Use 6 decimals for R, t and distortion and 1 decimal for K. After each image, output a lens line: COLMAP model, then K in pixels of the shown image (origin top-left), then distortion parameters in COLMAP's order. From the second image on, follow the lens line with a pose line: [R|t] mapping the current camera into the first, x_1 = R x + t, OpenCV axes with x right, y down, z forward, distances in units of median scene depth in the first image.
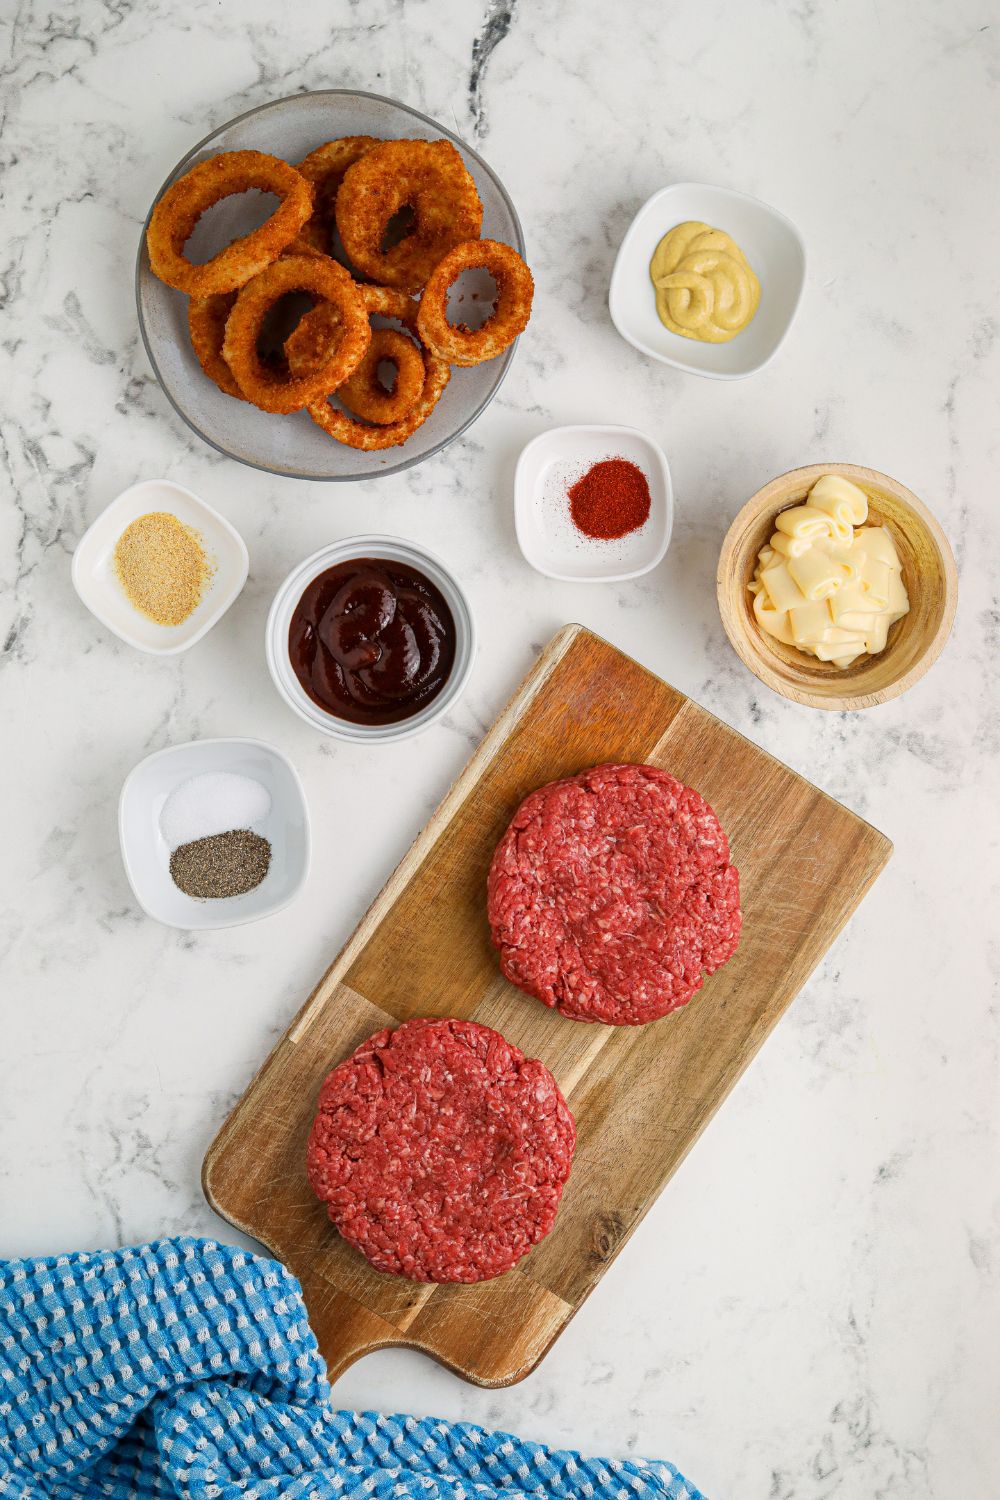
lens RADIAL K [[2523.3, 0, 500.0], [0, 2523.3, 750.0], [0, 0, 1]] dist [-0.132714, 0.076846]
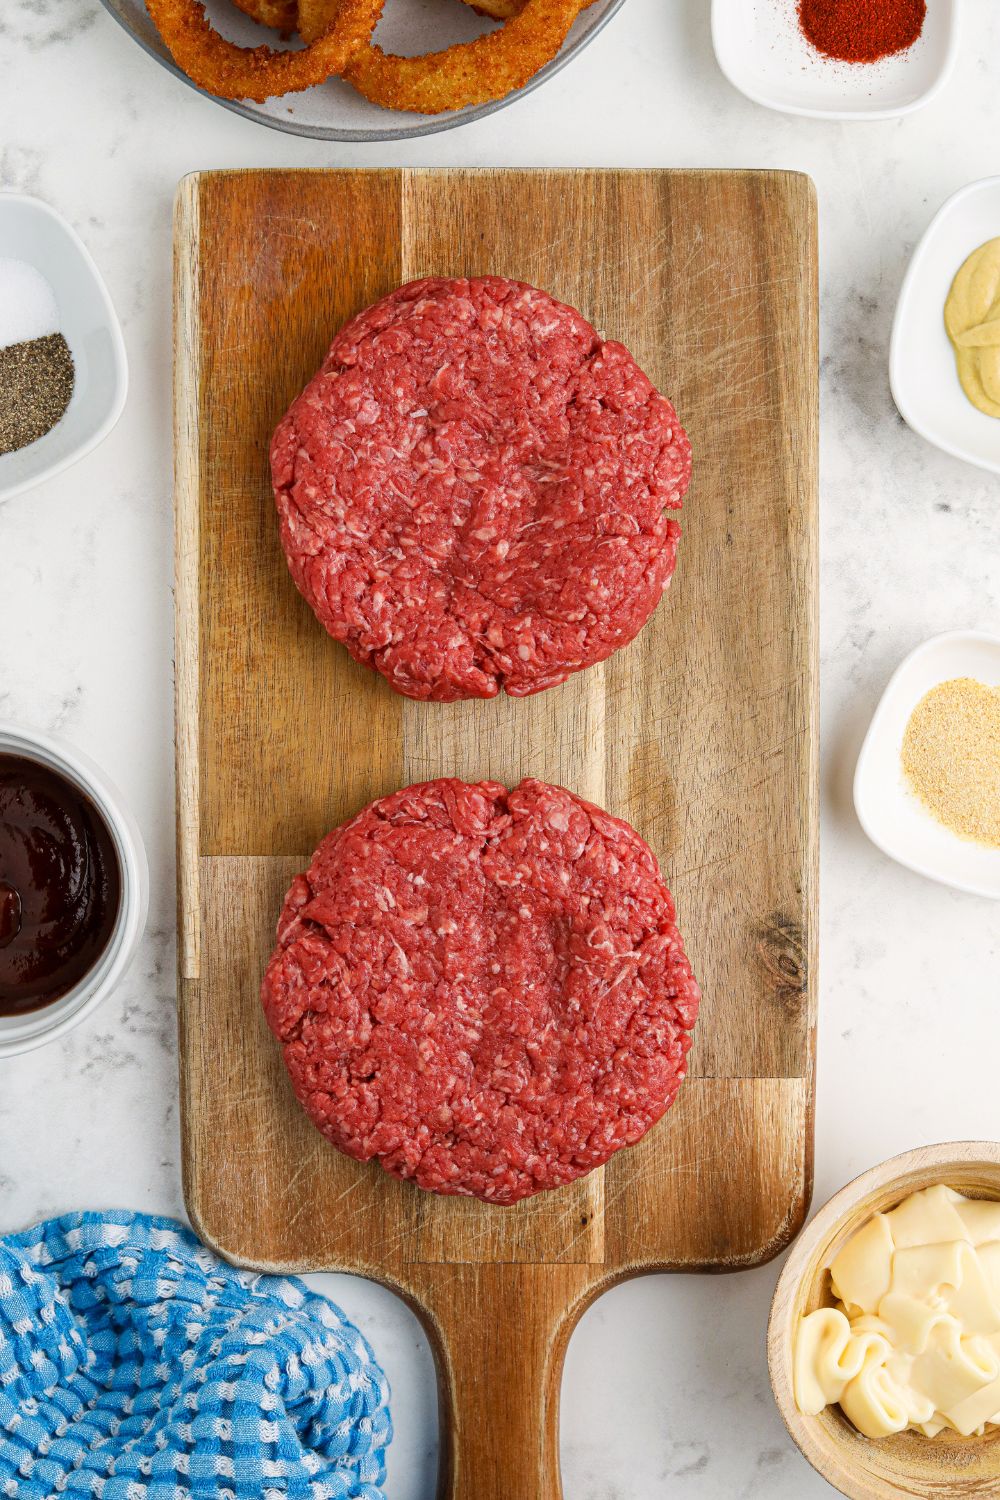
lens RADIAL K [[2523.3, 0, 500.0], [0, 2523.3, 750.0], [0, 0, 1]] dist [-0.132714, 0.076846]
pose [[0.823686, -0.565455, -0.042446, 0.040293], [0.566080, 0.824343, 0.003379, 0.112341], [0.033080, -0.026811, 0.999093, 0.384074]]
